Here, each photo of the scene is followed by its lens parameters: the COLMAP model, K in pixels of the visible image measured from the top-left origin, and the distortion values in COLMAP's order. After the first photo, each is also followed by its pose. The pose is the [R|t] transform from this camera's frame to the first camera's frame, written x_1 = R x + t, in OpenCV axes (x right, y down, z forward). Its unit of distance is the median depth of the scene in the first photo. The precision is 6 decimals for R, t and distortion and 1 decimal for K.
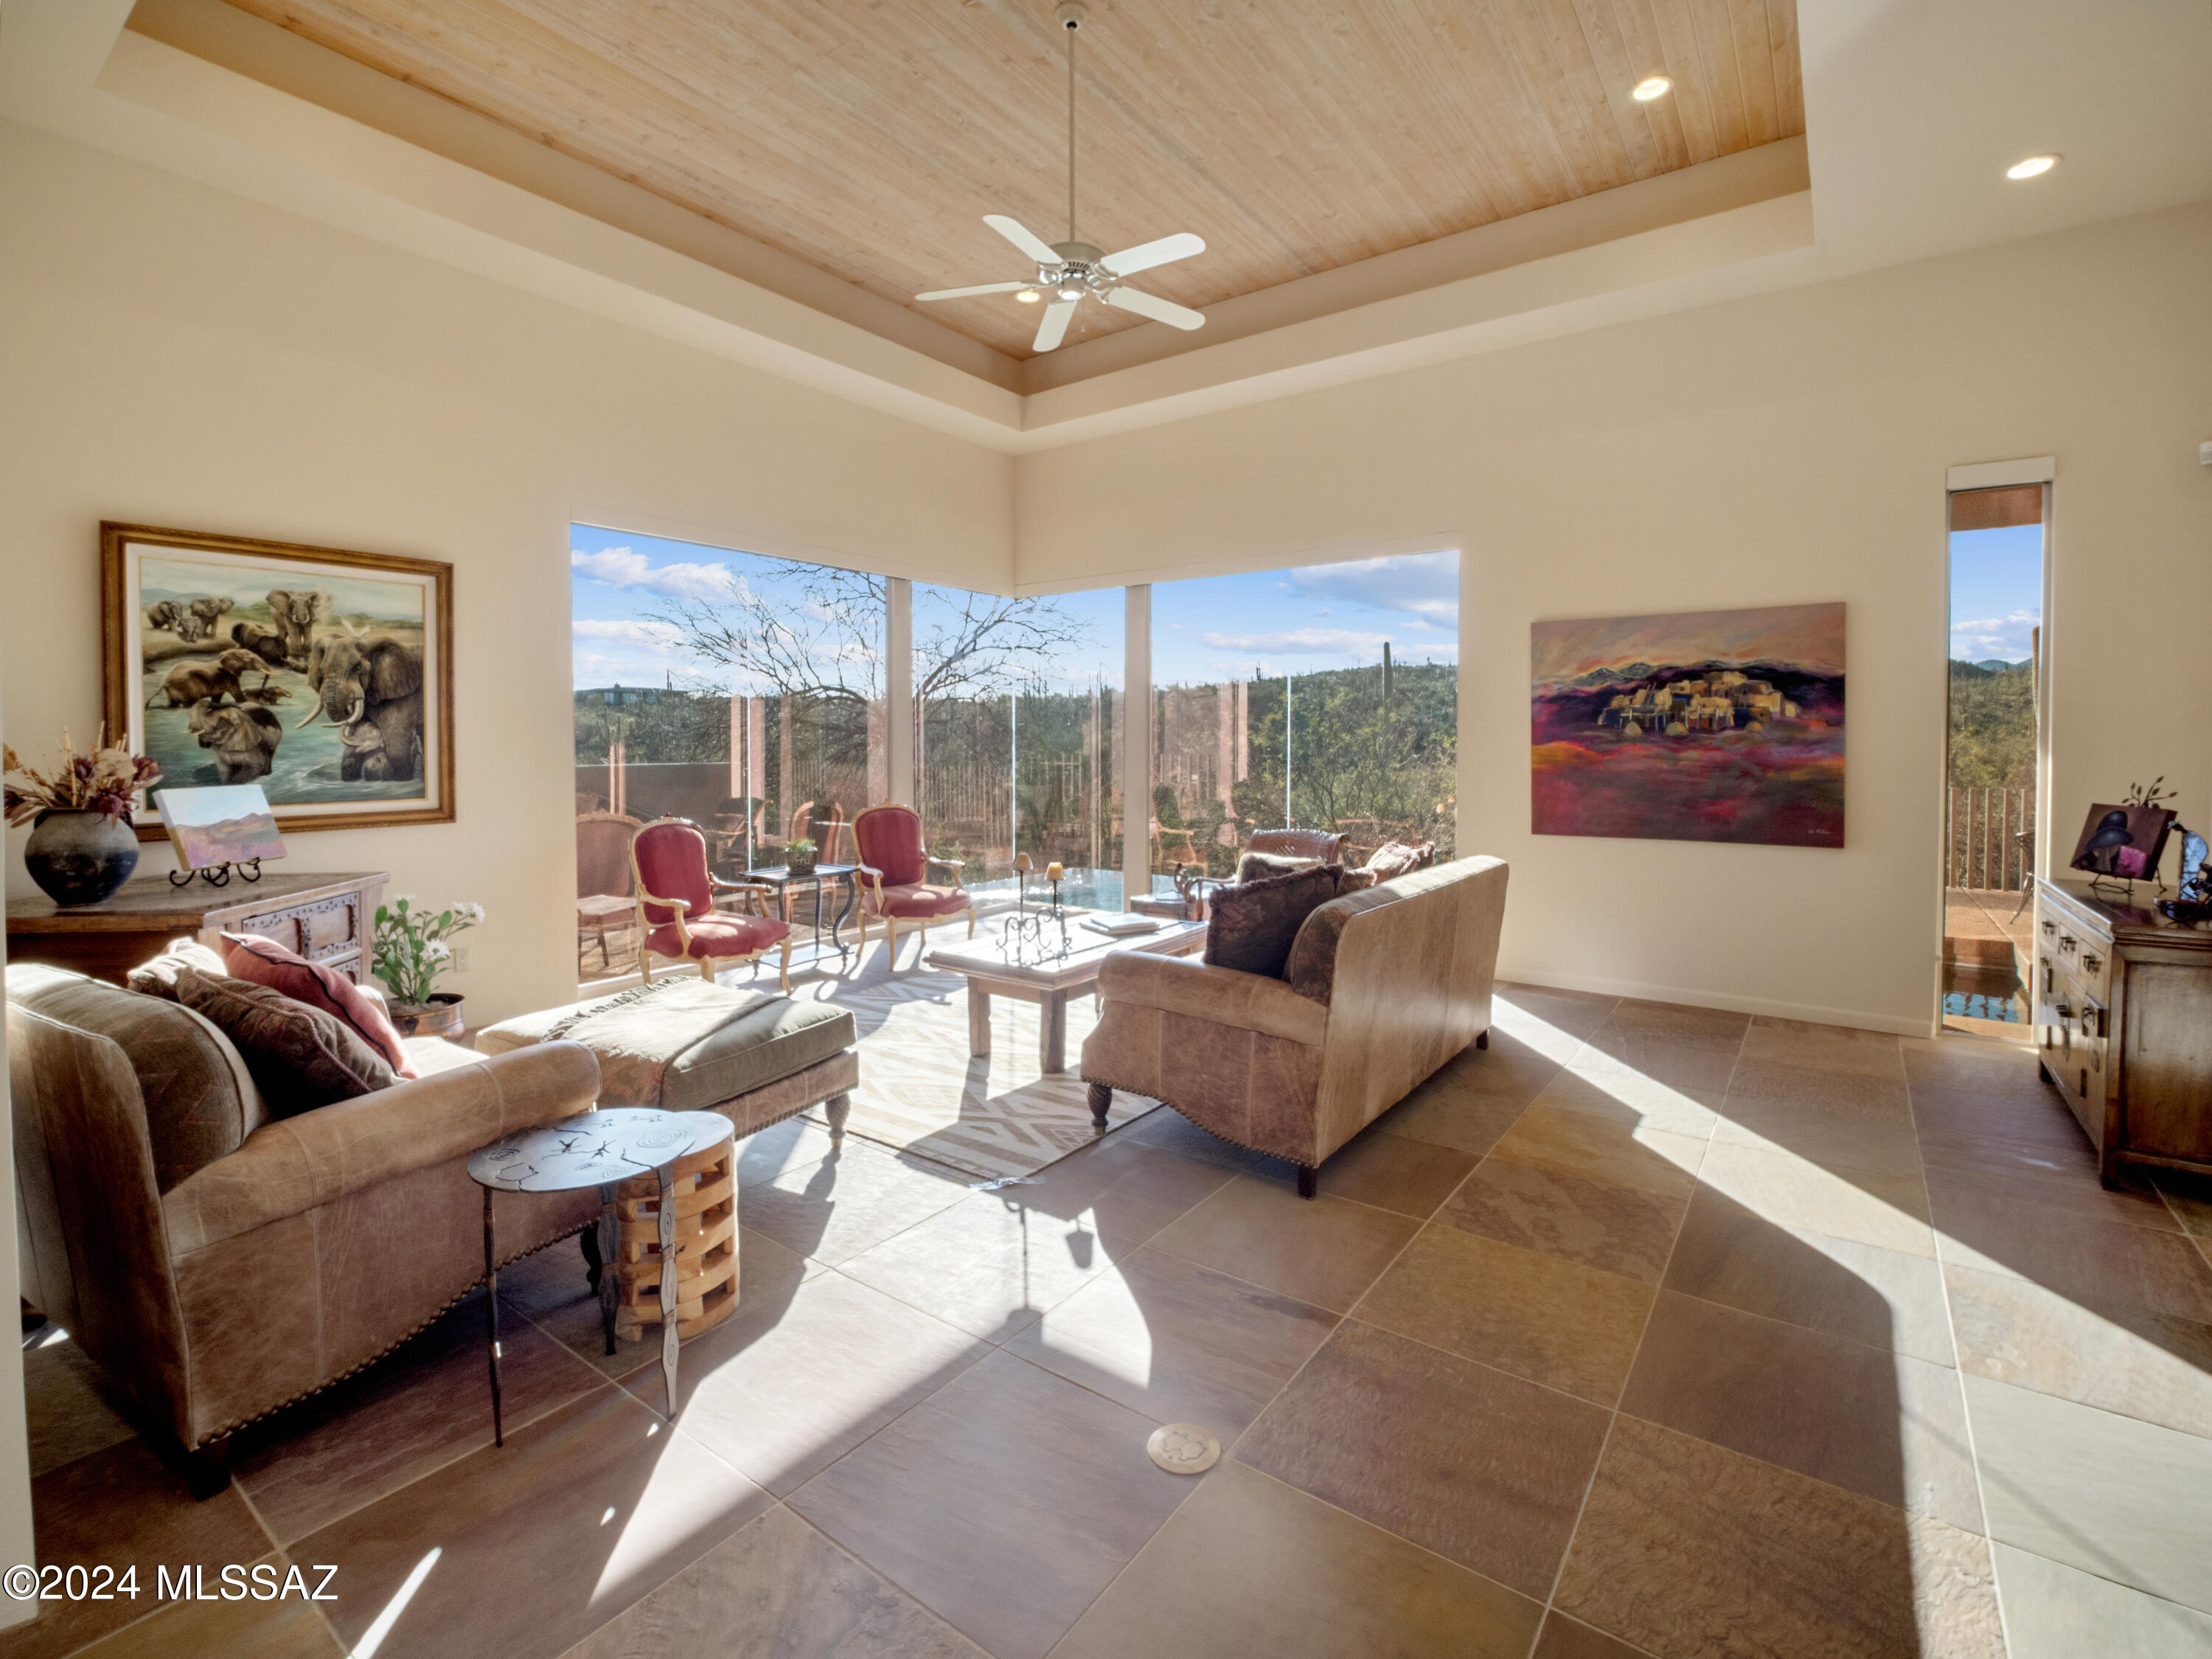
lens RADIAL K [[1032.6, 0, 1101.0], [0, 1032.6, 845.1], [0, 0, 1]] dist [-0.012023, 0.000398]
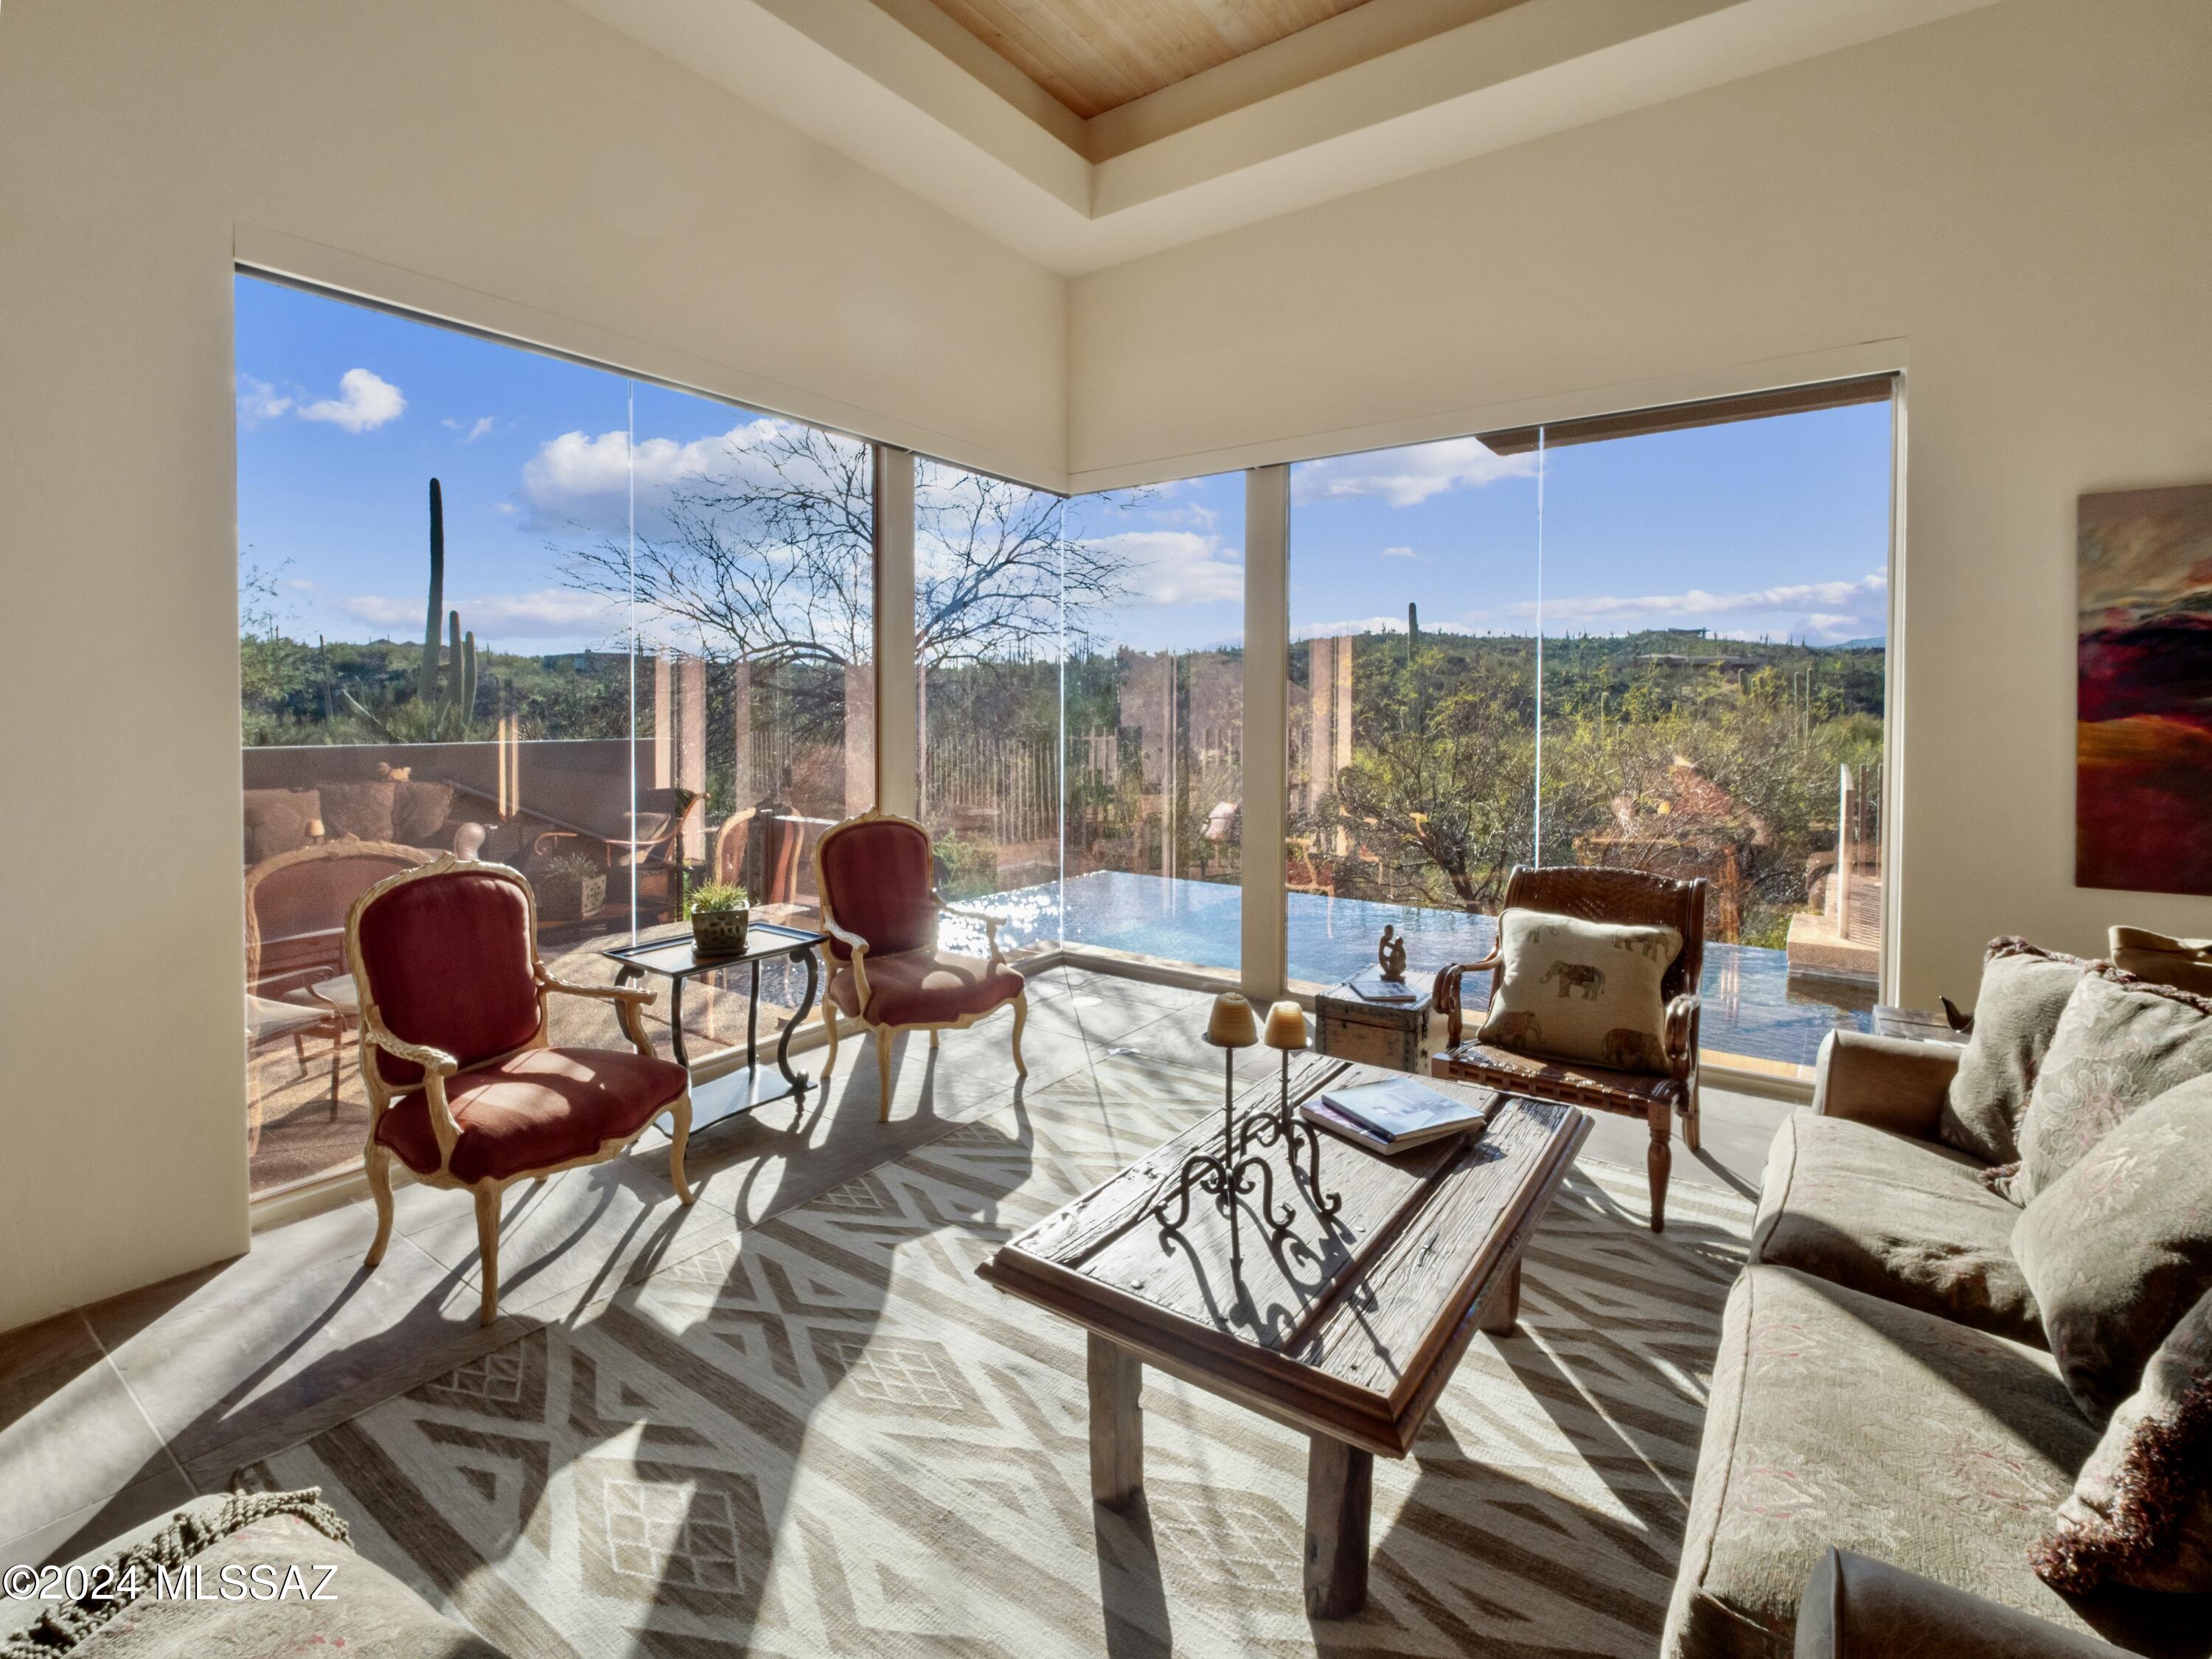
lens RADIAL K [[1032.6, 0, 1108.5], [0, 1032.6, 811.6], [0, 0, 1]] dist [-0.012023, 0.000398]
pose [[0.999684, -0.000229, 0.025139, -0.085204], [0.000264, 0.999999, -0.001394, -0.040328], [-0.025139, 0.001401, 0.999683, 0.390322]]
